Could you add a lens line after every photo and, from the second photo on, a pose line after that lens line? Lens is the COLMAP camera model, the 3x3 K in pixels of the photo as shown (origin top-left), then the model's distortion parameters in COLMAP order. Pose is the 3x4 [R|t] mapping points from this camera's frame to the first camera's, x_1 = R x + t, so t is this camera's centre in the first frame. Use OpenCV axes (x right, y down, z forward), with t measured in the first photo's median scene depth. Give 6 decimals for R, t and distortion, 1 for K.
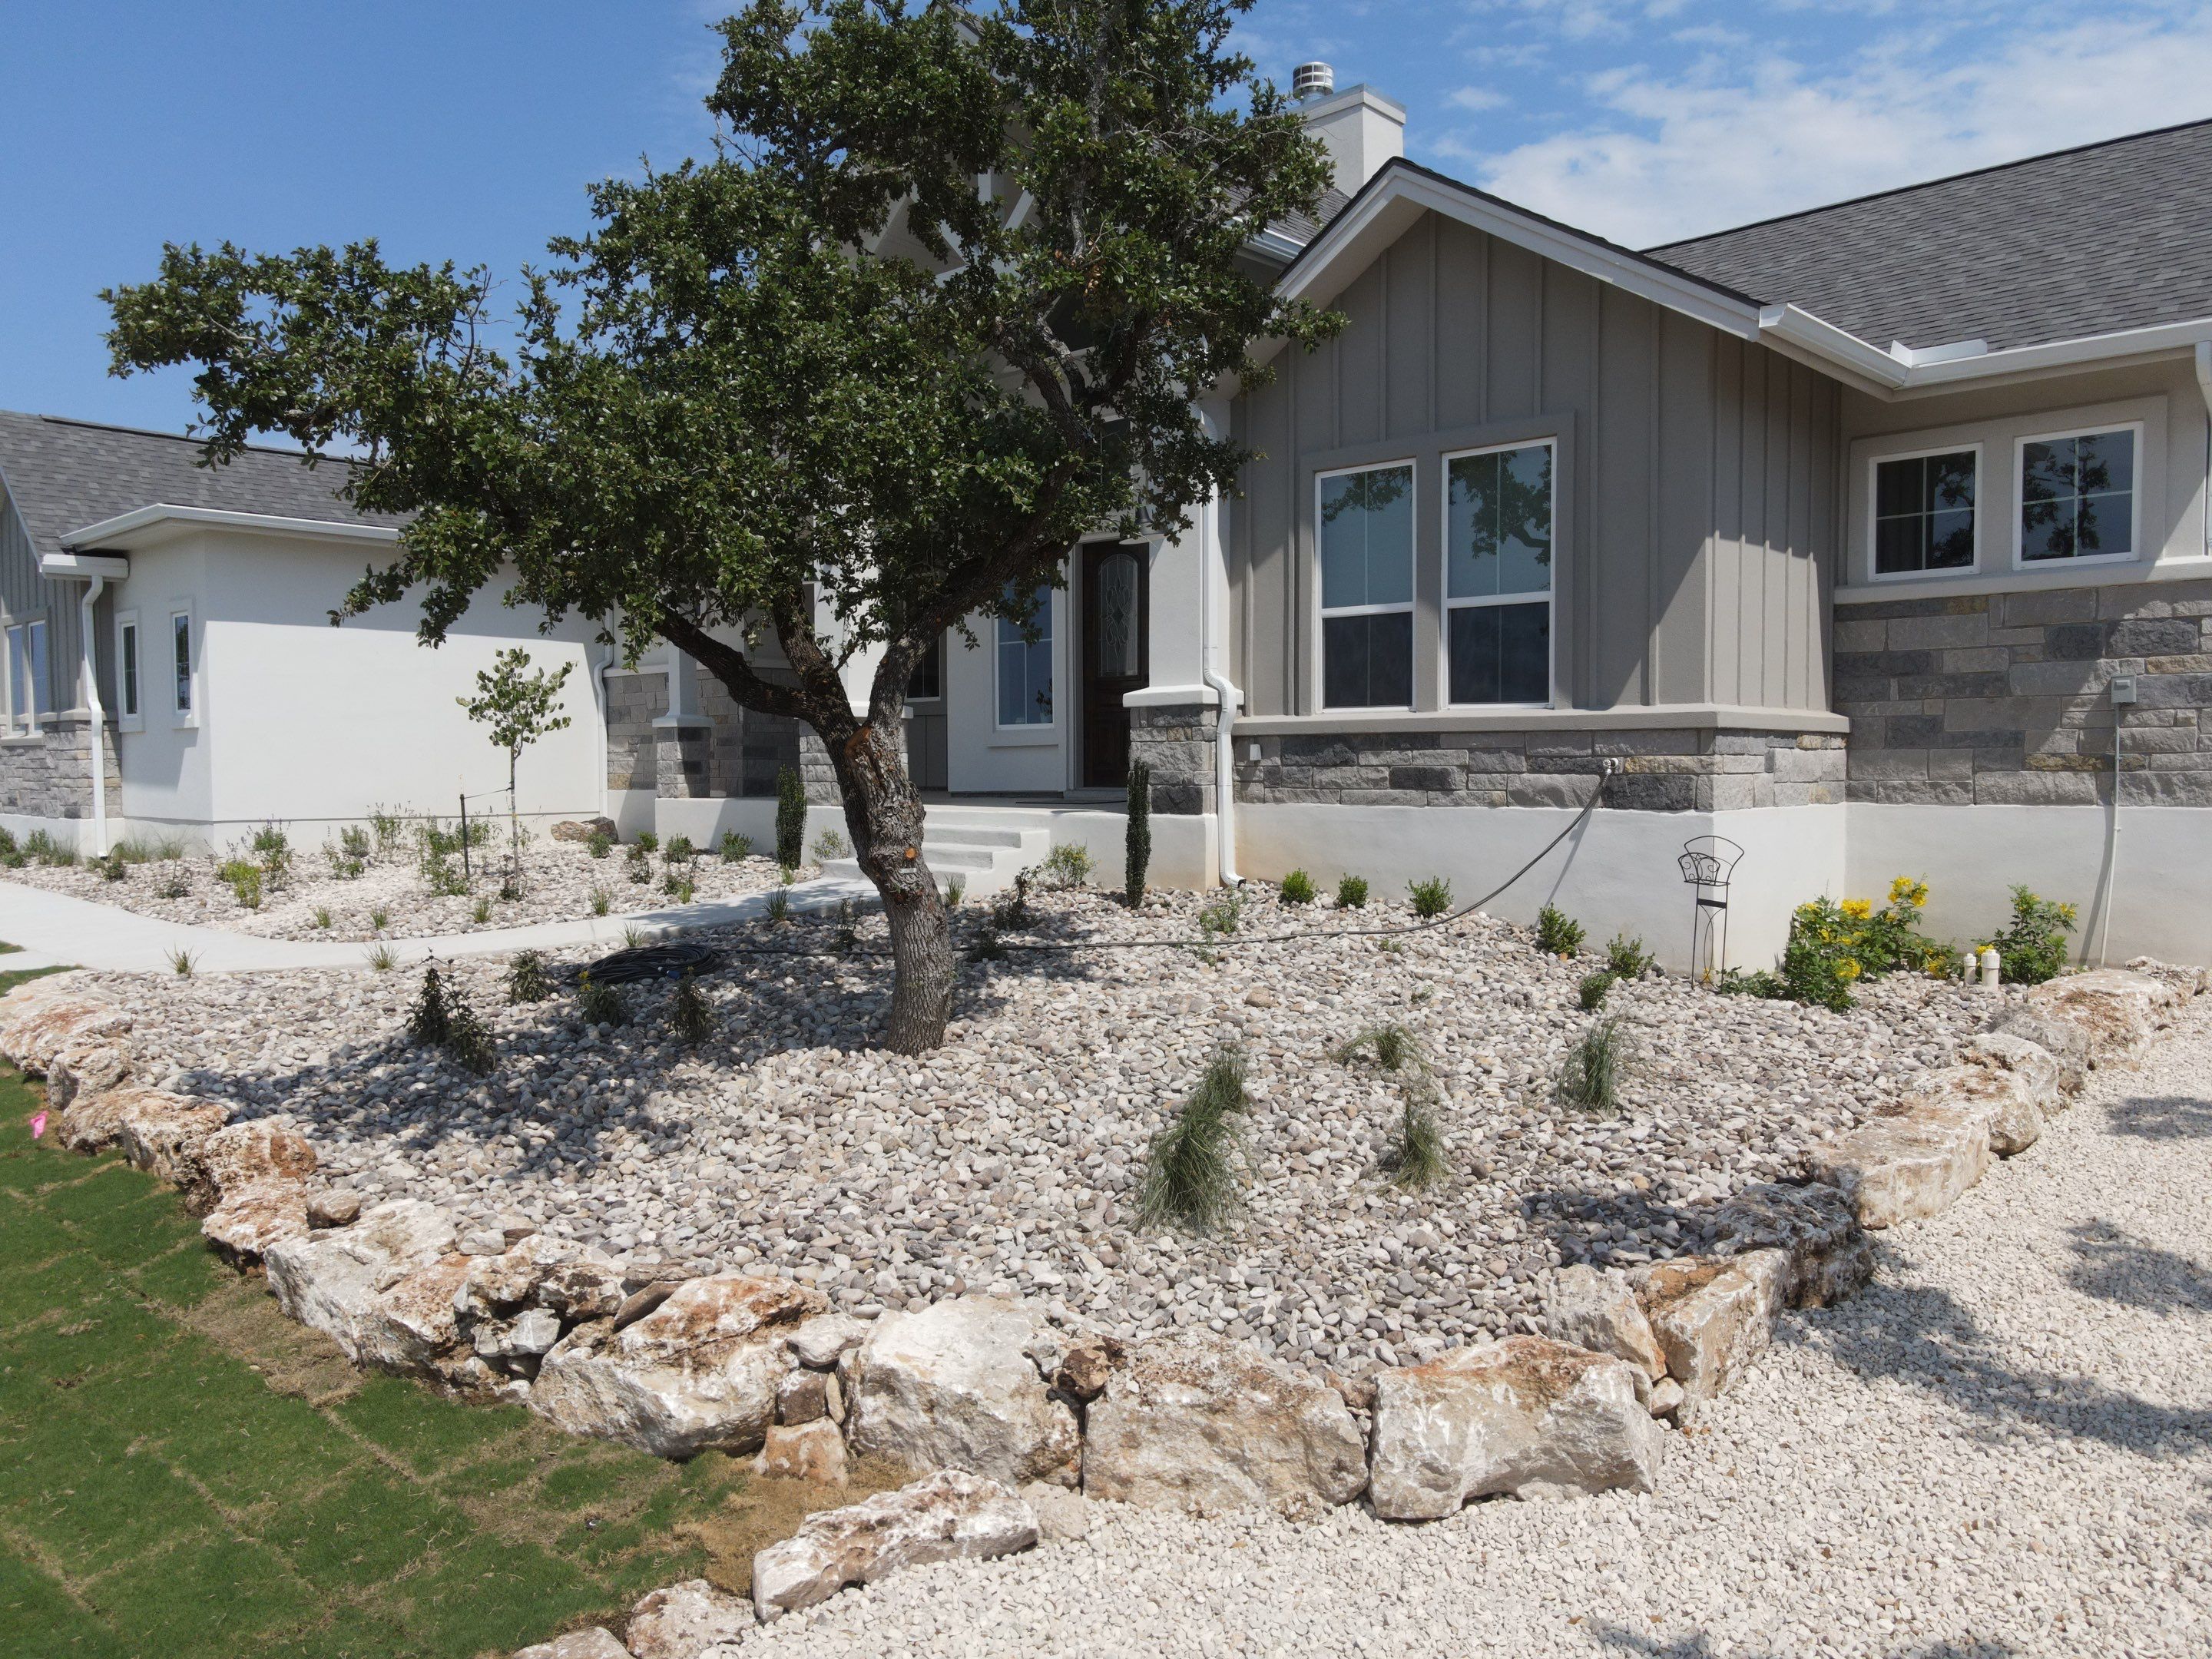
lens RADIAL K [[1600.0, 0, 1112.9], [0, 1600.0, 820.9], [0, 0, 1]] dist [0.012477, -0.002754]
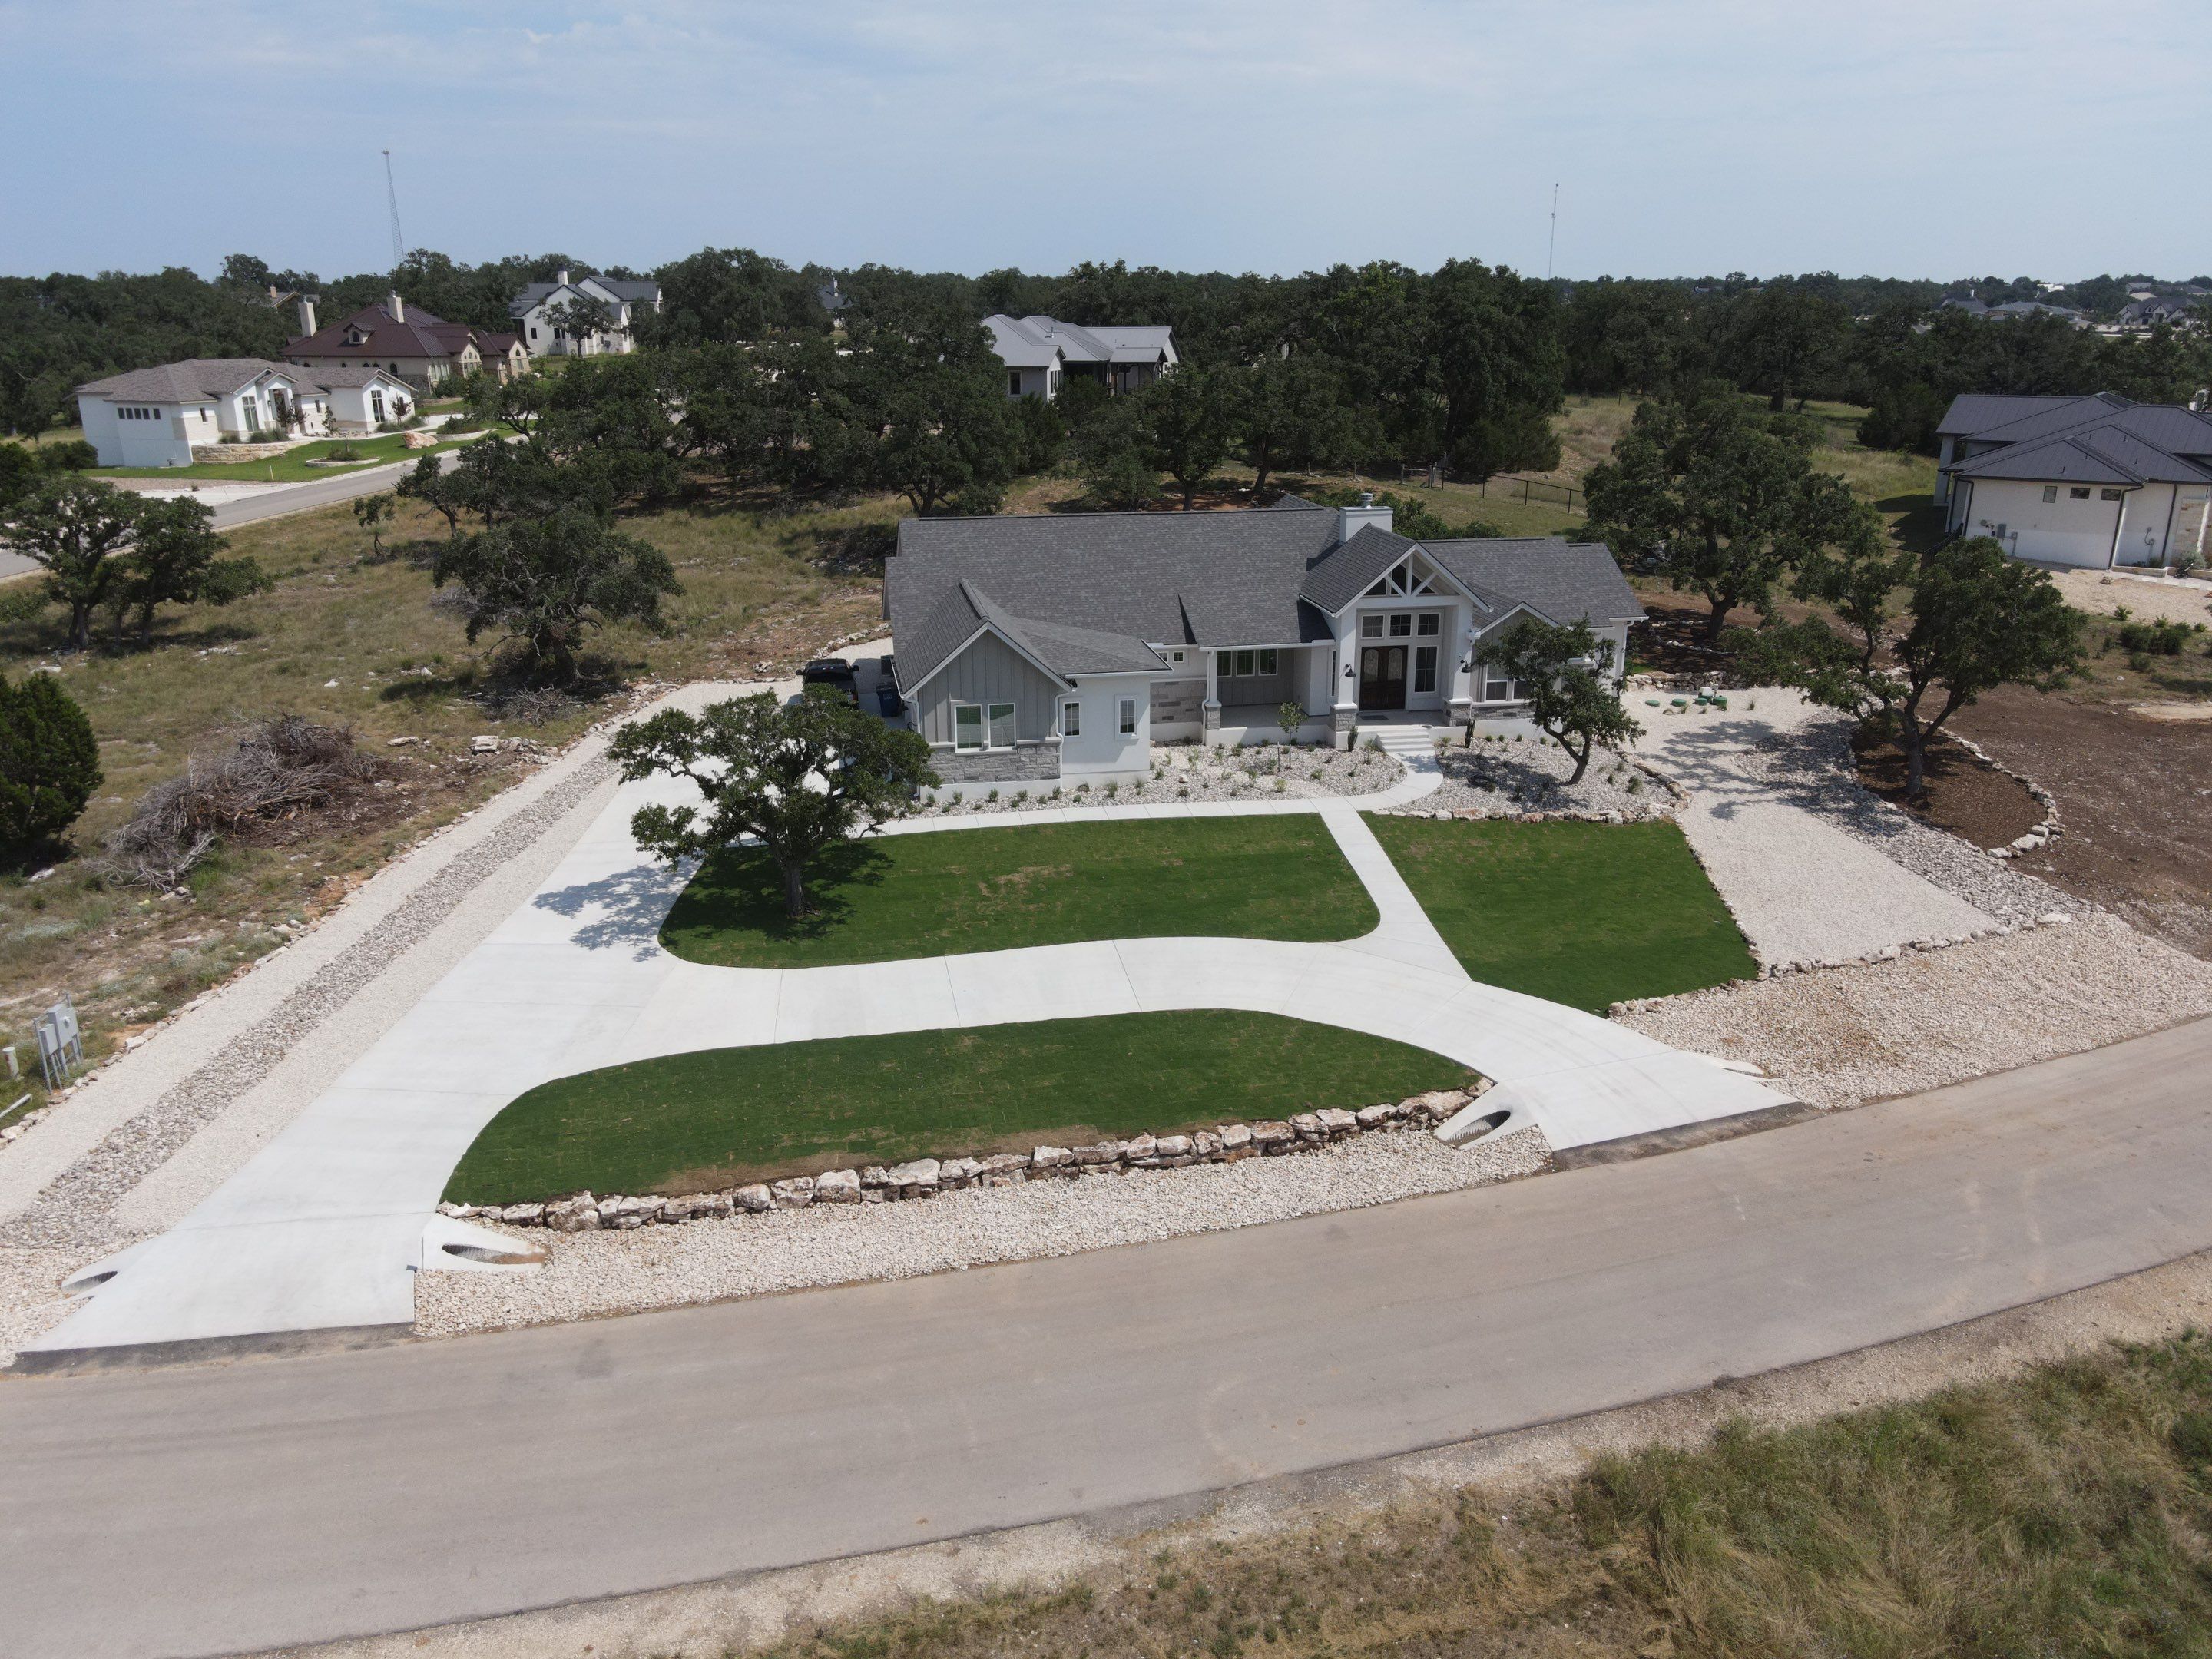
lens RADIAL K [[1619.3, 0, 1087.1], [0, 1619.3, 828.0], [0, 0, 1]] dist [0.015863, 0.006583]
pose [[0.611836, -0.237472, 0.754496, -4.937992], [0.028235, 0.959818, 0.279200, -1.239093], [-0.790481, -0.149522, 0.593956, -1.138029]]
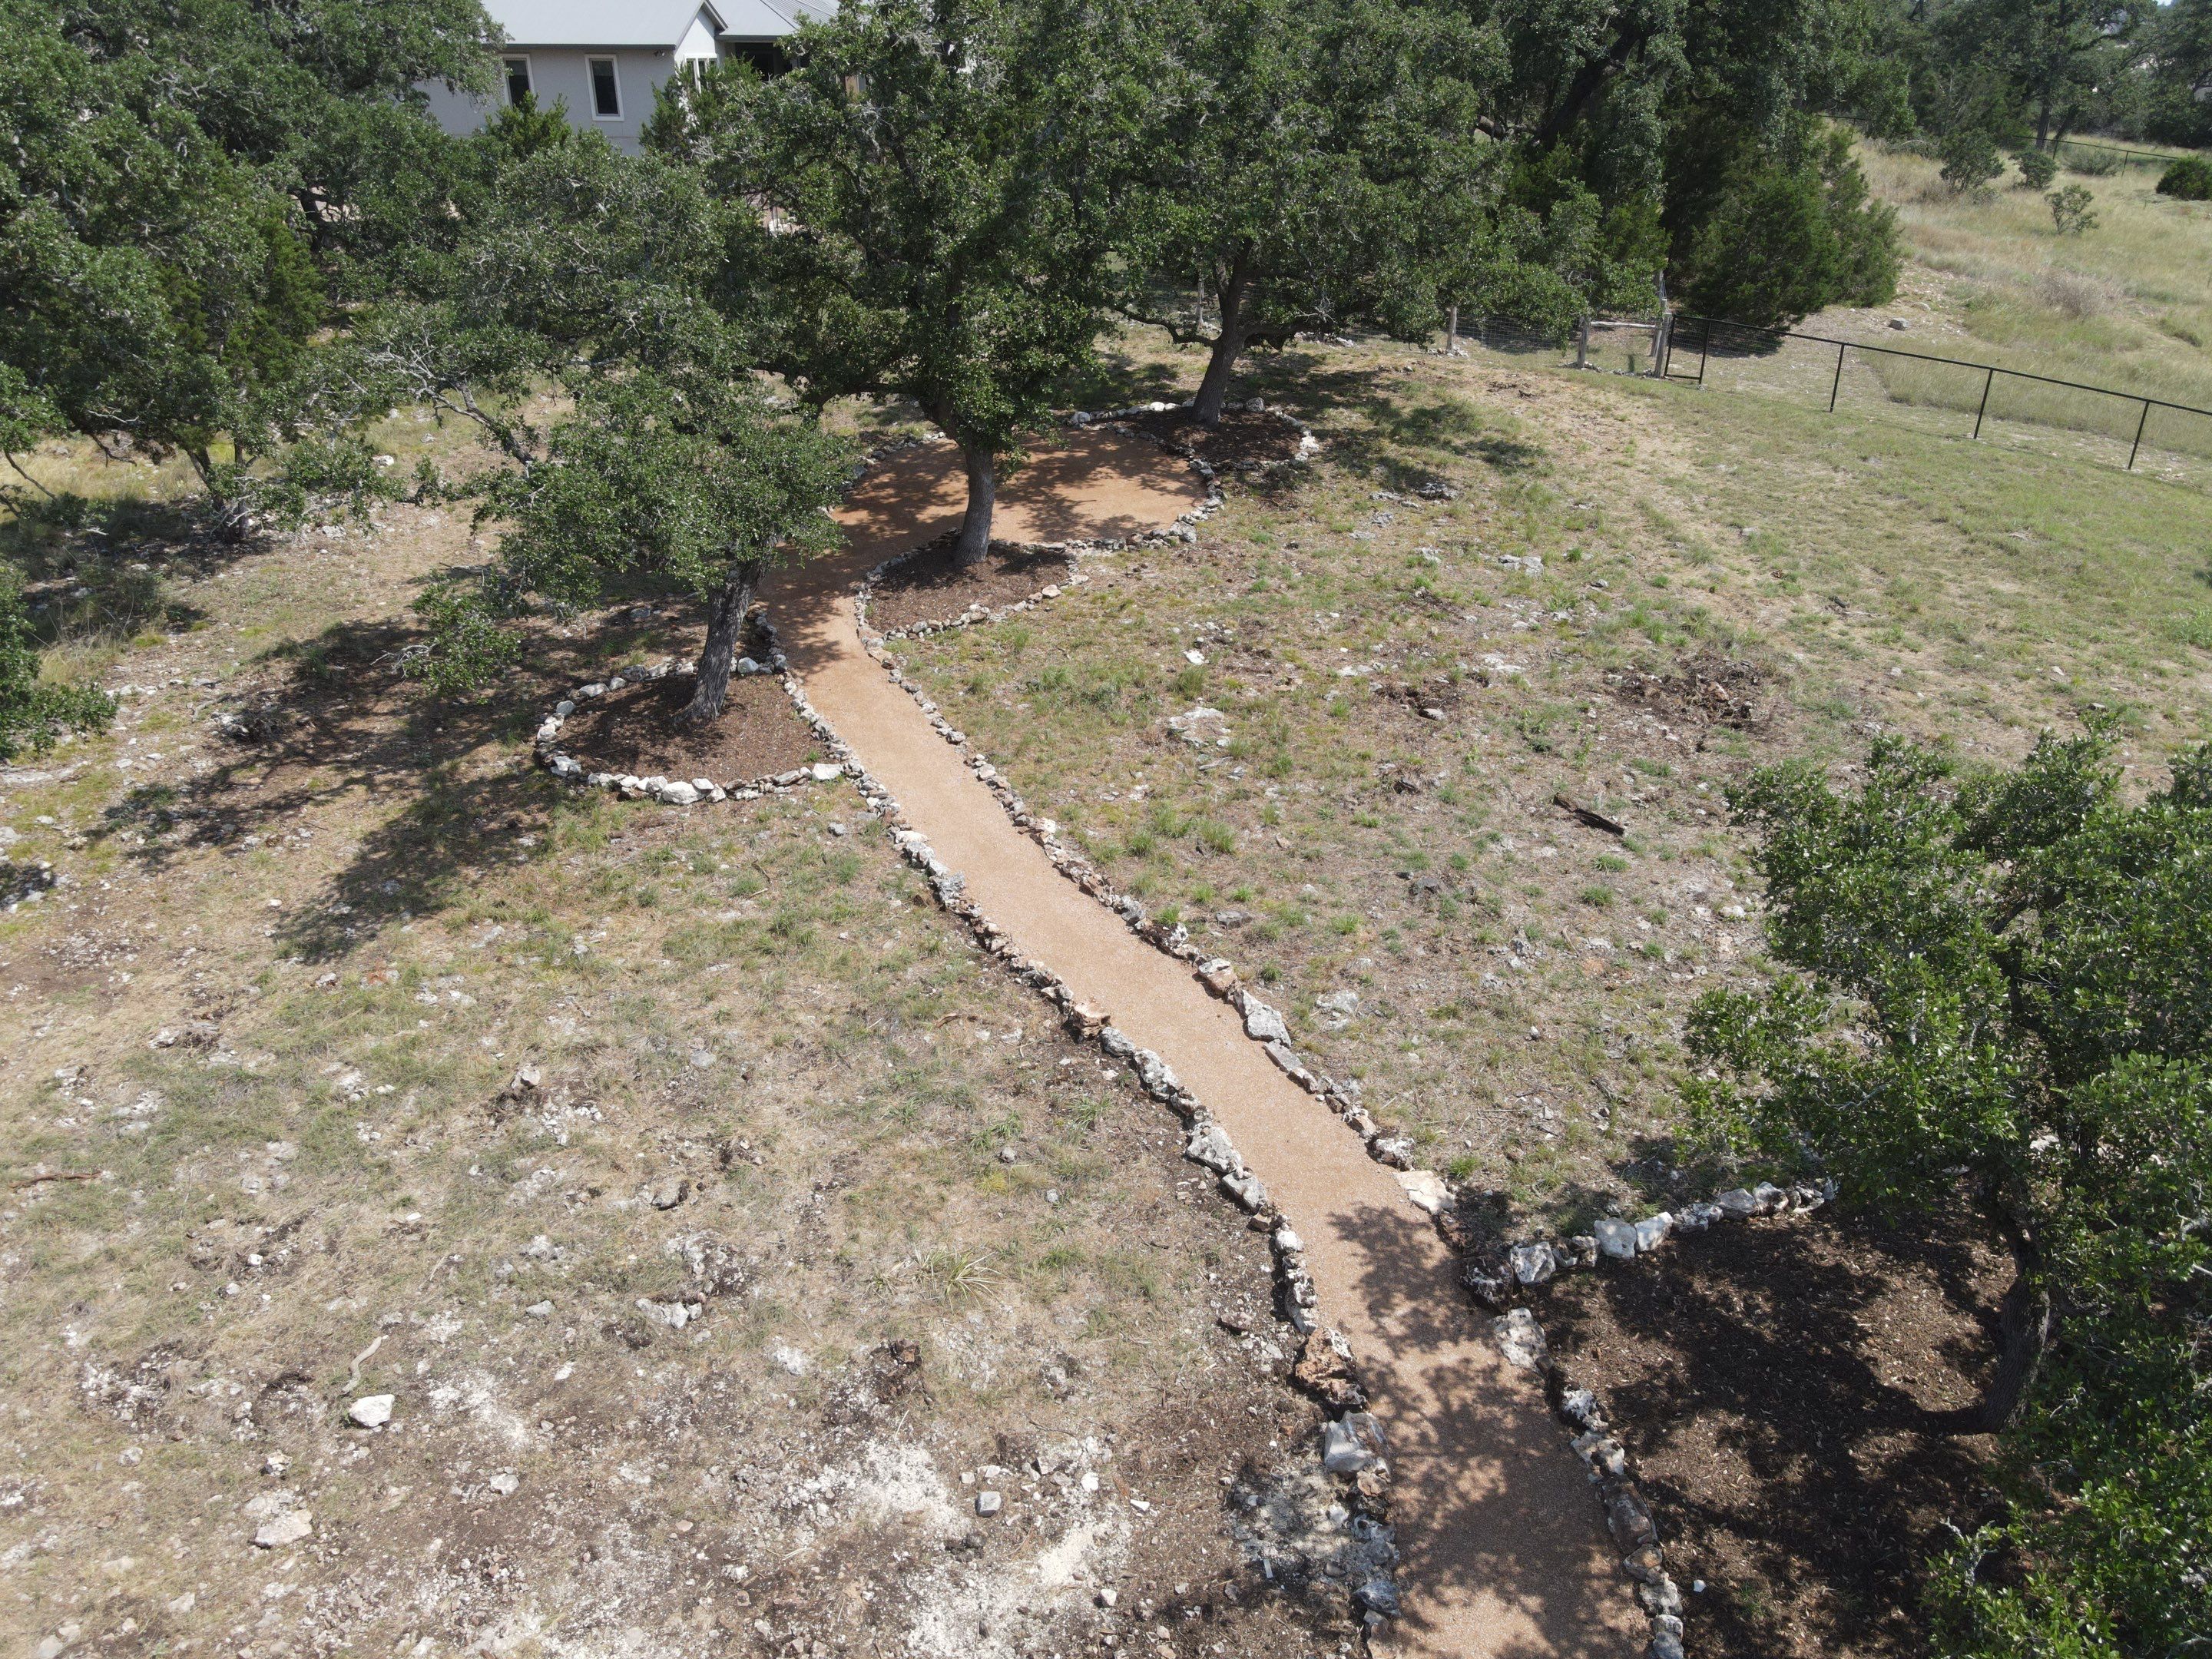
lens RADIAL K [[1600.0, 0, 1092.3], [0, 1600.0, 843.4], [0, 0, 1]] dist [0.012477, -0.002754]
pose [[0.534529, -0.379334, 0.755238, 0.573513], [0.032806, 0.902253, 0.429956, -1.037122], [-0.844513, -0.205047, 0.494725, 2.504651]]
